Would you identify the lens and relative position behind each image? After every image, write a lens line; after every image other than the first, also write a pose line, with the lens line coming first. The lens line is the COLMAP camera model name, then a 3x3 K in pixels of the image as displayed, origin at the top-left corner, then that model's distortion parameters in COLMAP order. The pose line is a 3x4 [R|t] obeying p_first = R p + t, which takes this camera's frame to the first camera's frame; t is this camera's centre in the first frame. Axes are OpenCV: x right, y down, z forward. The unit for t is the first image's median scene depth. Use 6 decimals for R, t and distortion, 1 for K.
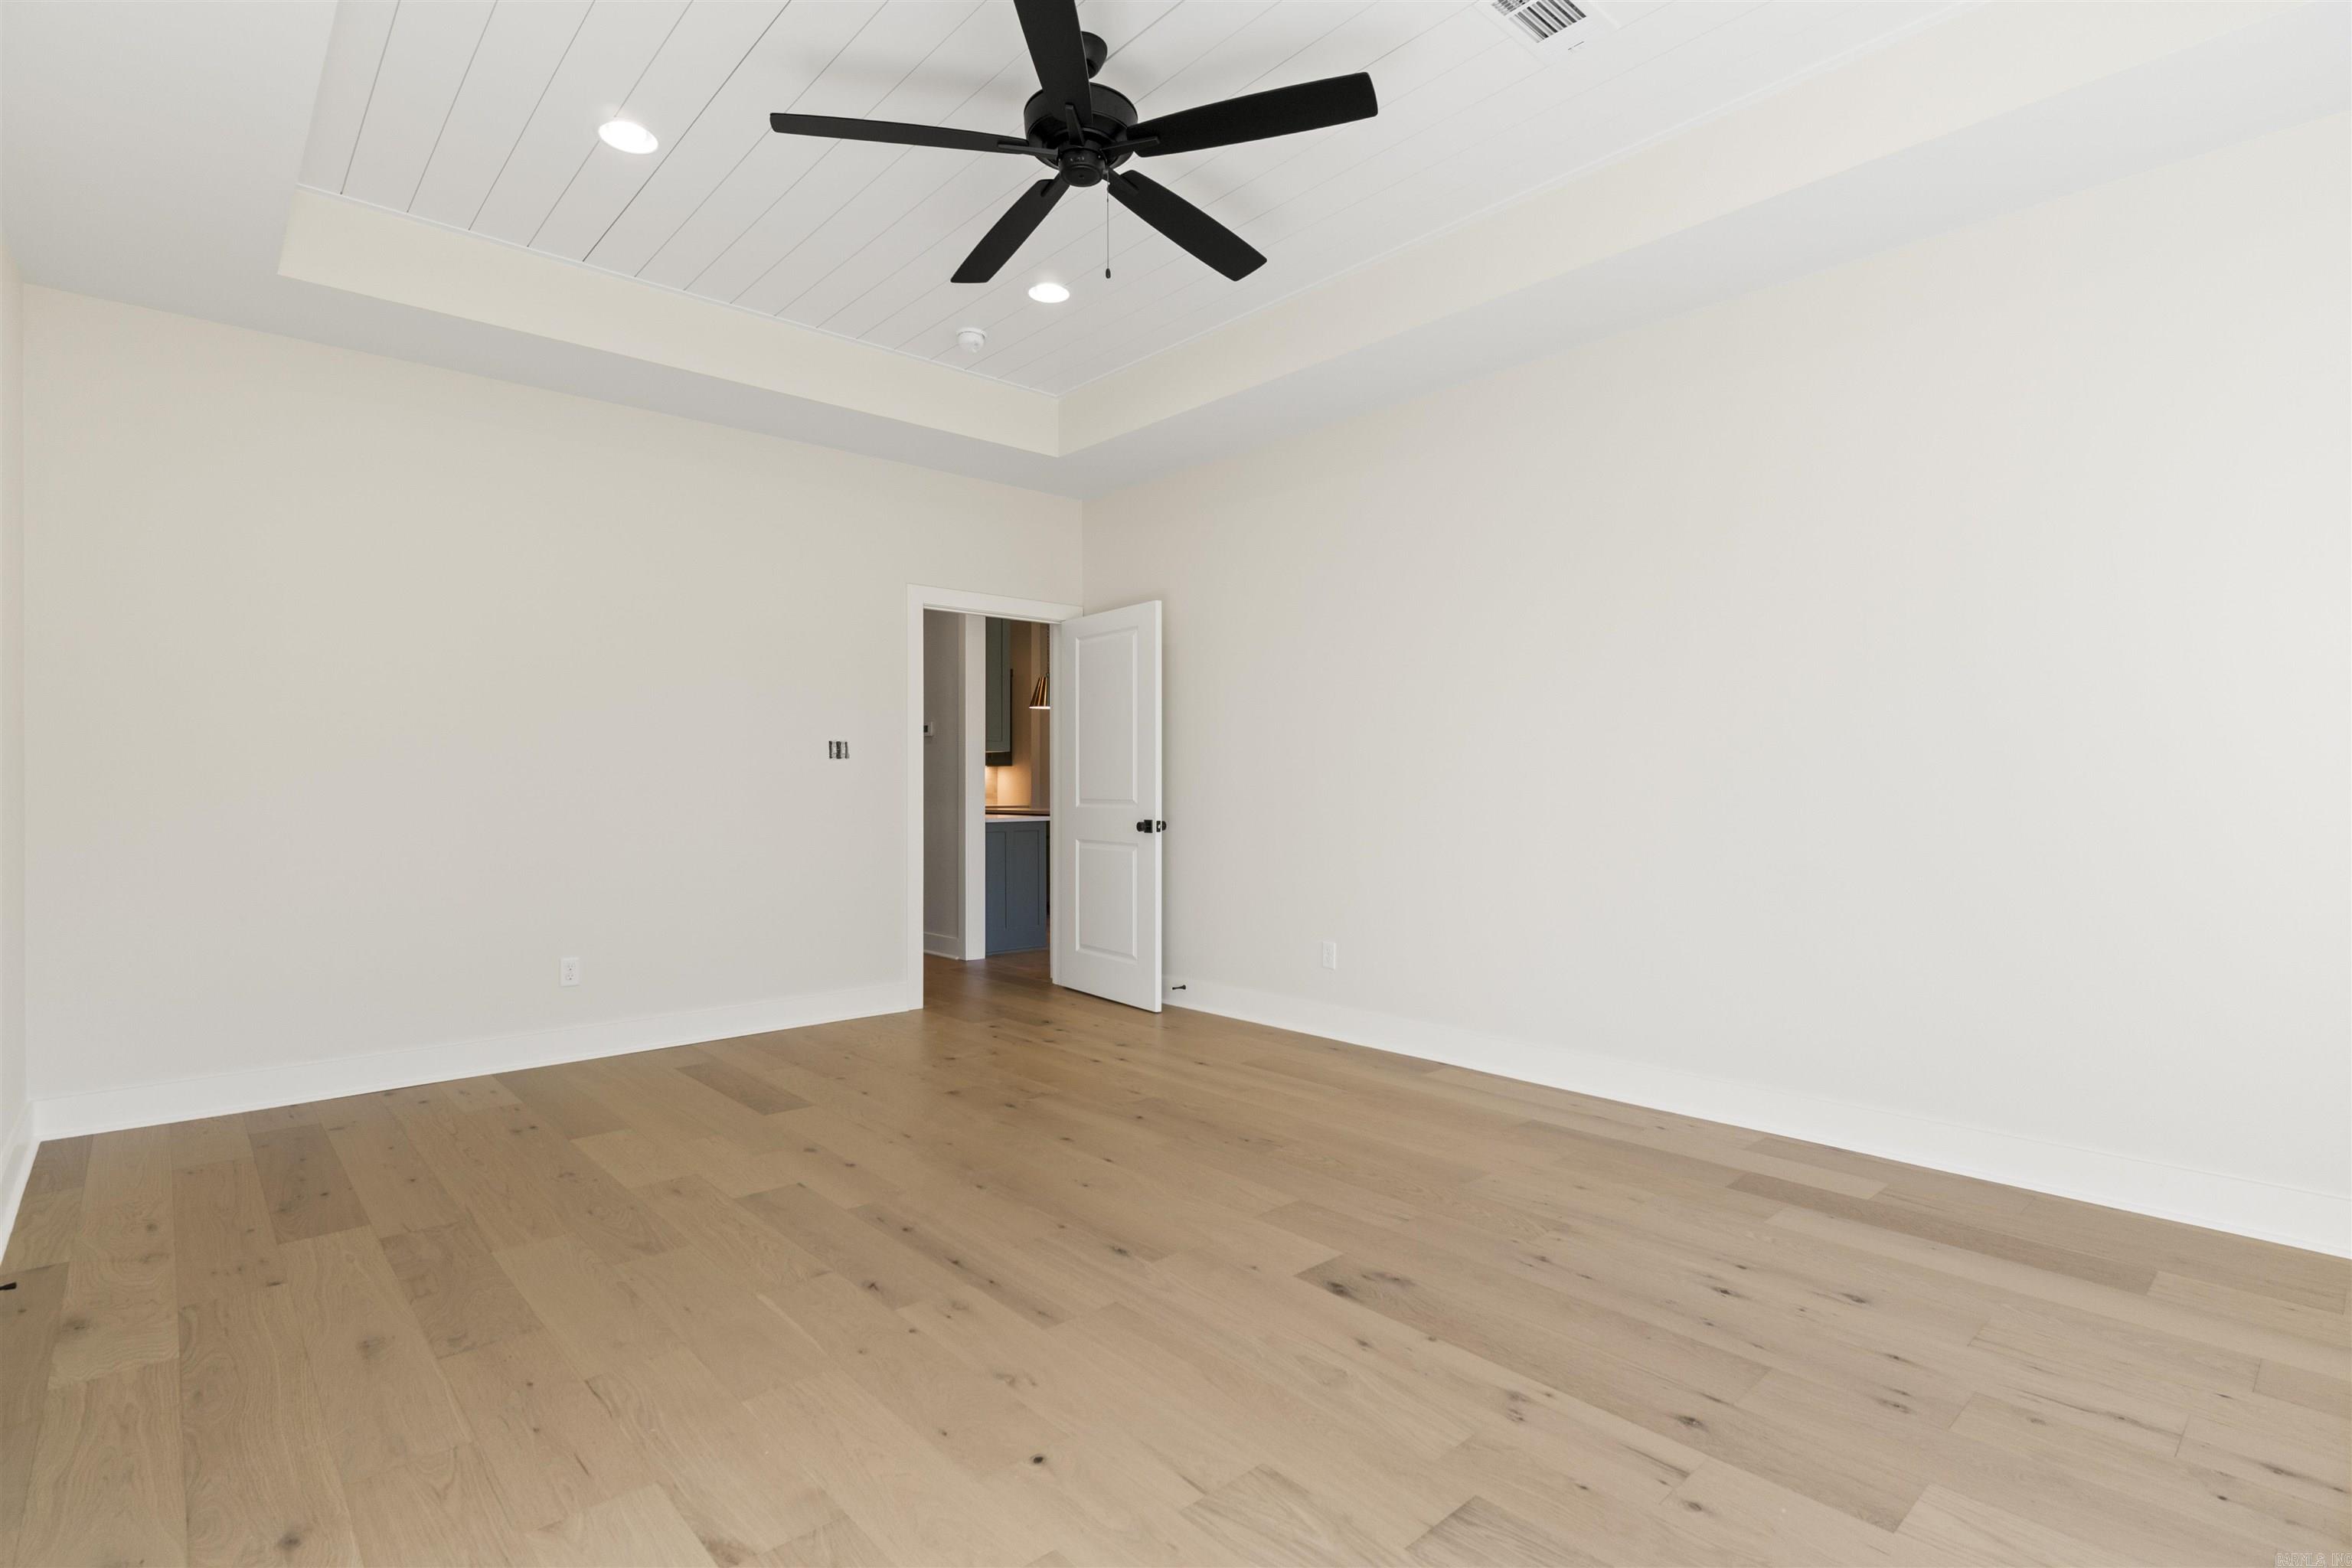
lens RADIAL K [[1148.0, 0, 1176.0], [0, 1148.0, 784.0], [0, 0, 1]] dist [-0.002595, 0.000137]
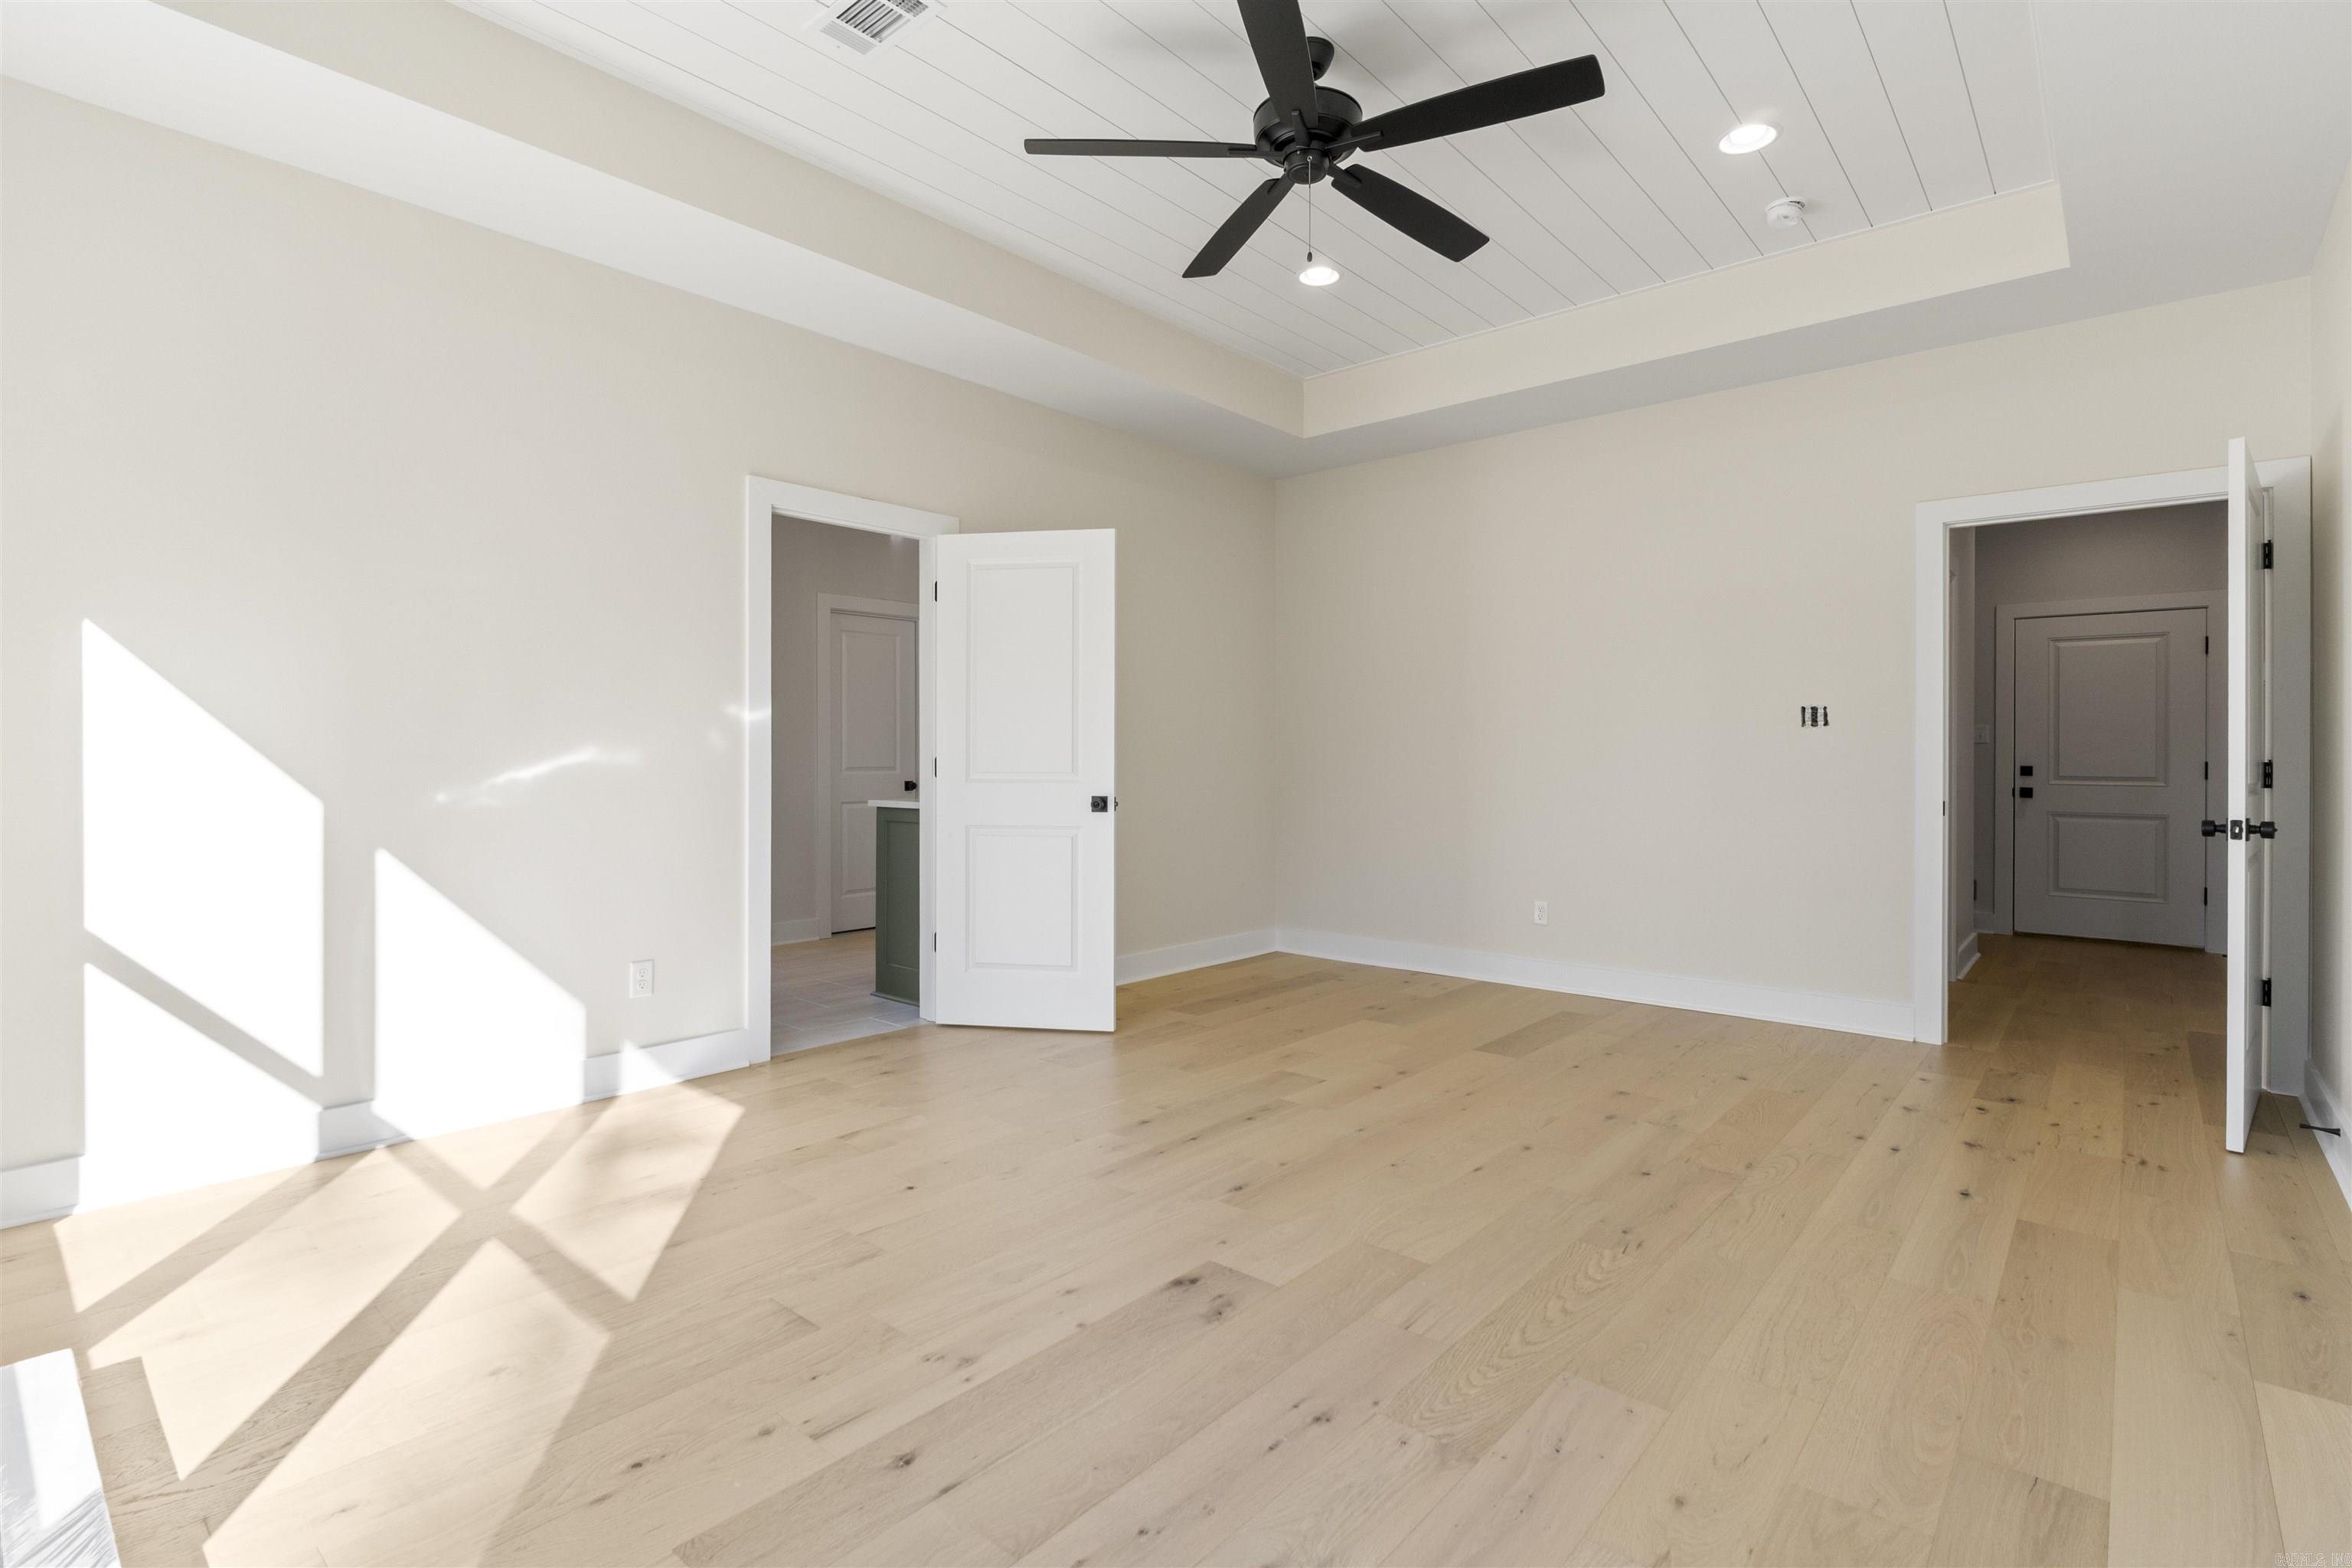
lens RADIAL K [[1107.3, 0, 1141.1], [0, 1107.3, 756.3], [0, 0, 1]] dist [-0.001074, -0.000260]
pose [[0.103845, 0.002621, -0.994590, 0.918447], [-0.000537, 0.999997, 0.002579, -0.001821], [0.994593, 0.000266, 0.103846, 0.752843]]
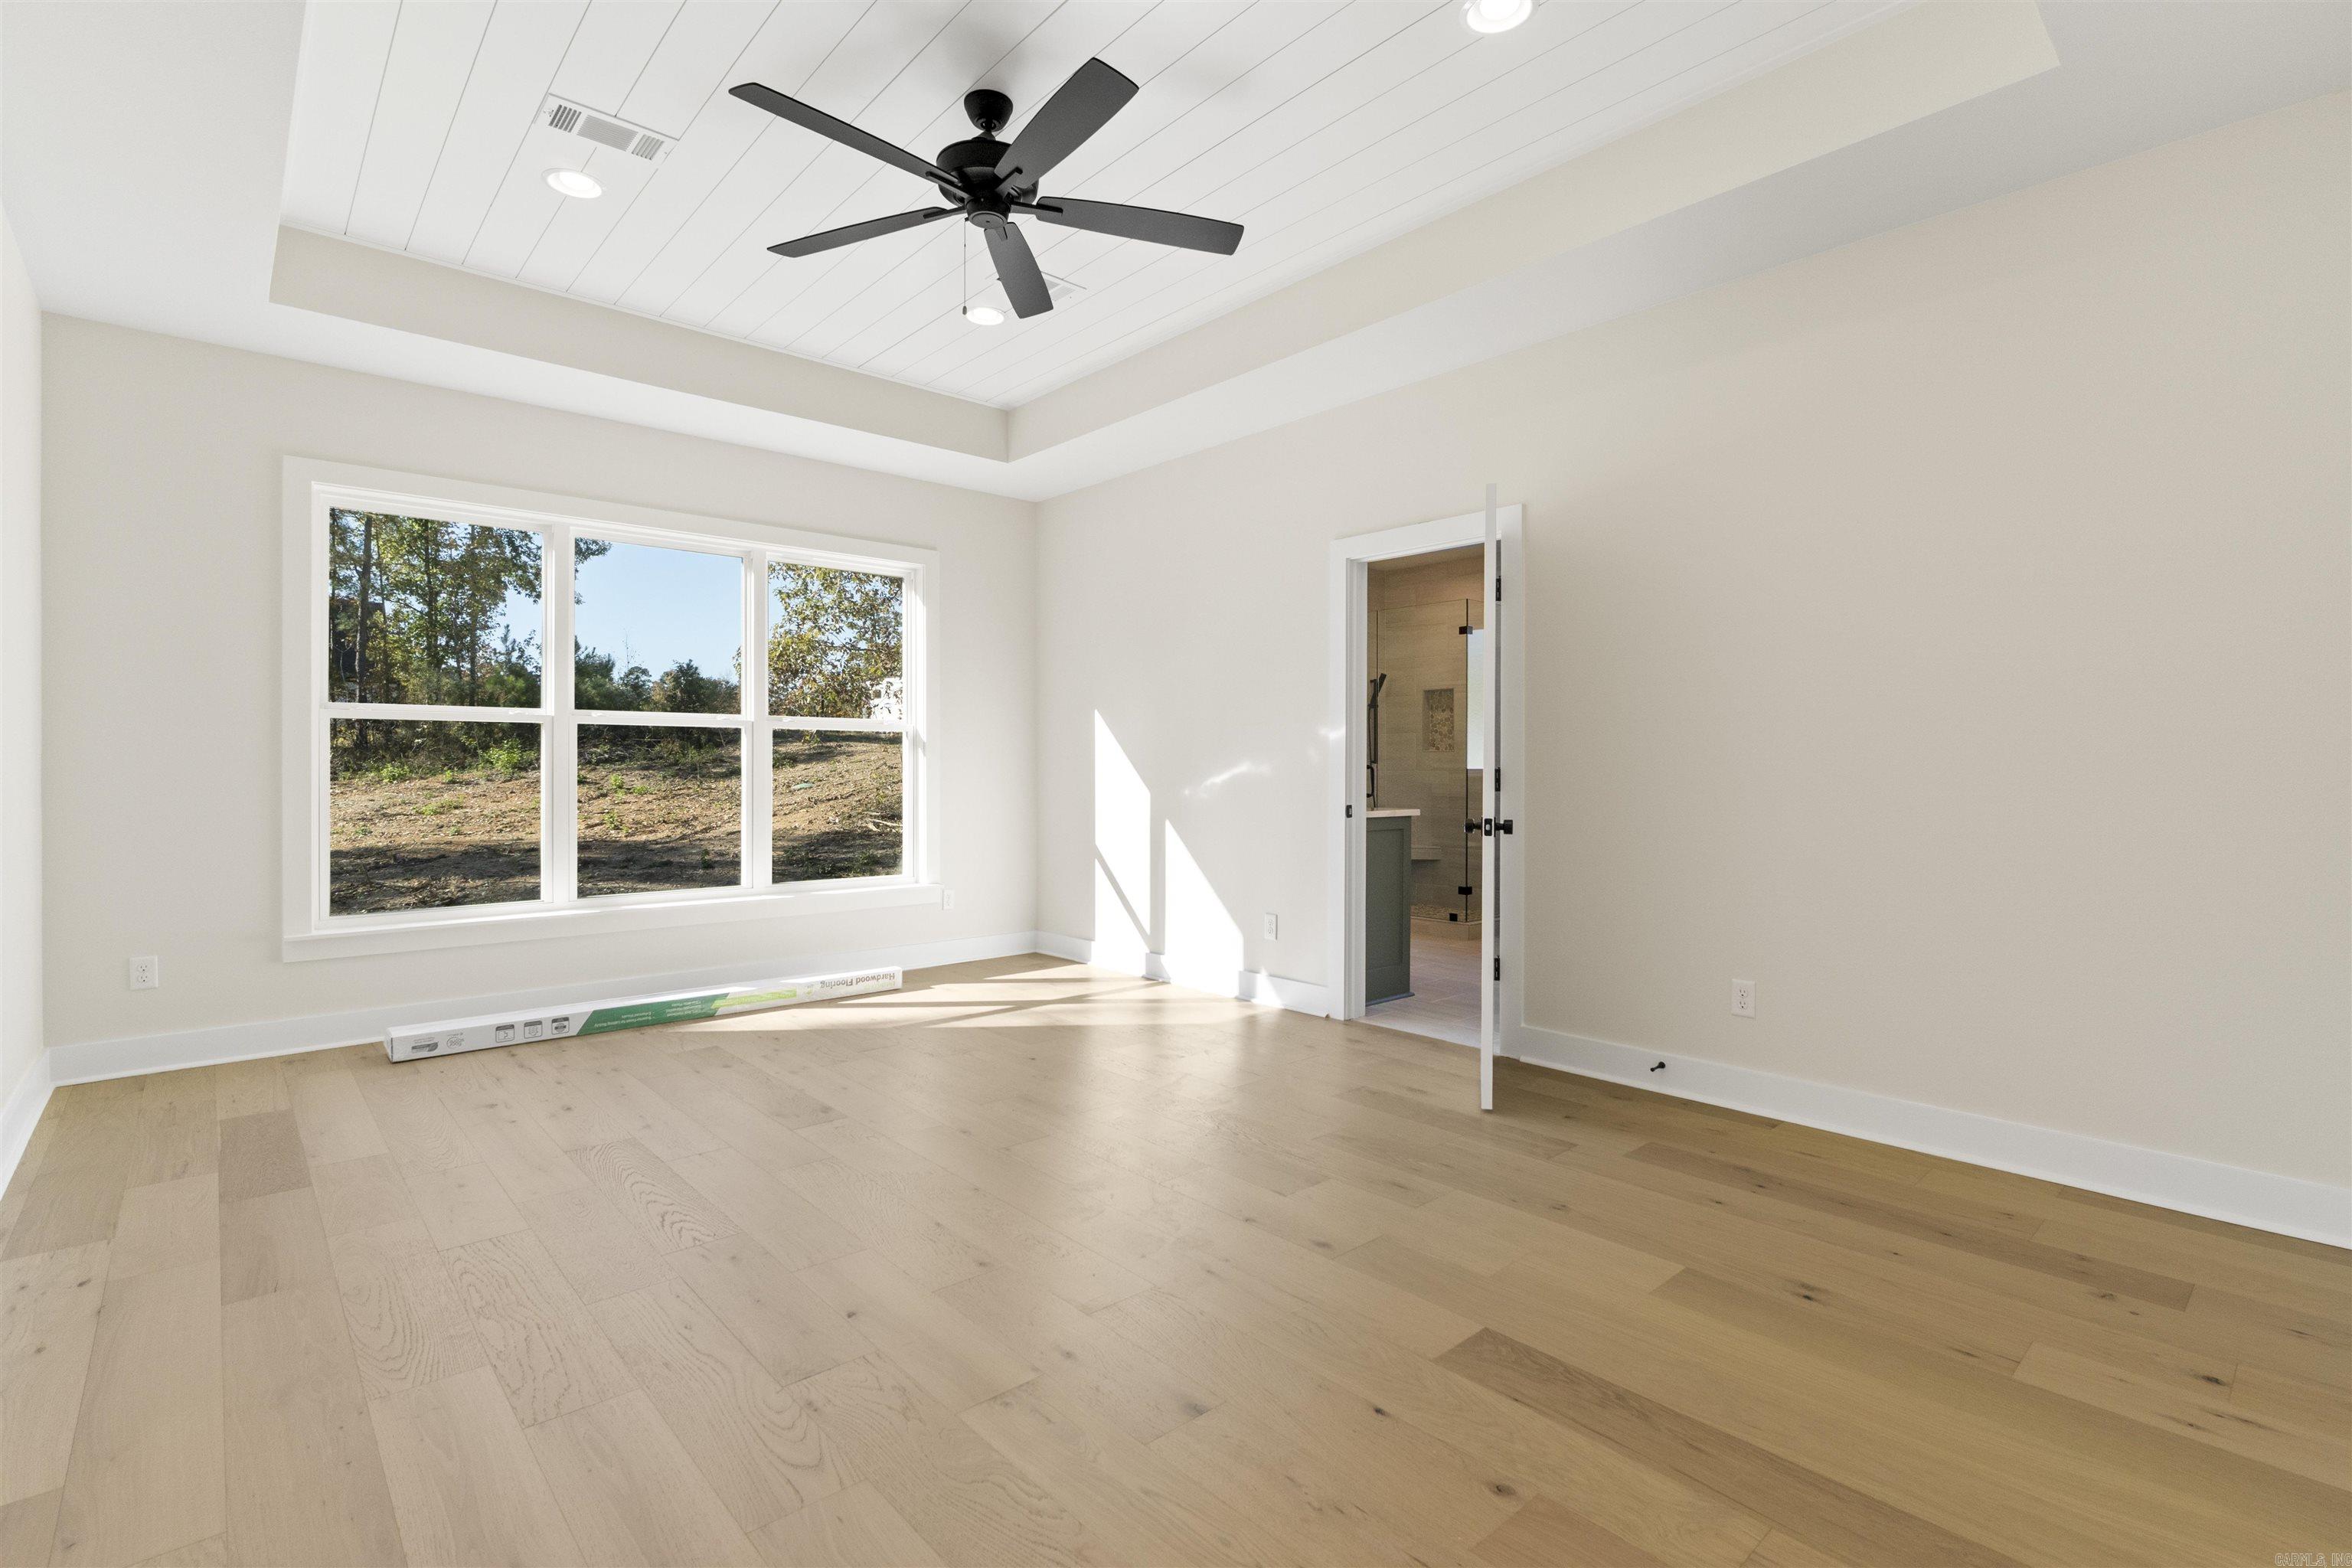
lens RADIAL K [[1077.1, 0, 1176.5], [0, 1077.1, 759.8], [0, 0, 1]] dist [0.001288, 0.000236]
pose [[-0.999998, 0.001683, -0.000517, -0.267813], [0.001688, 0.999957, -0.009104, 0.003870], [0.000502, -0.009105, -0.999958, 2.071461]]
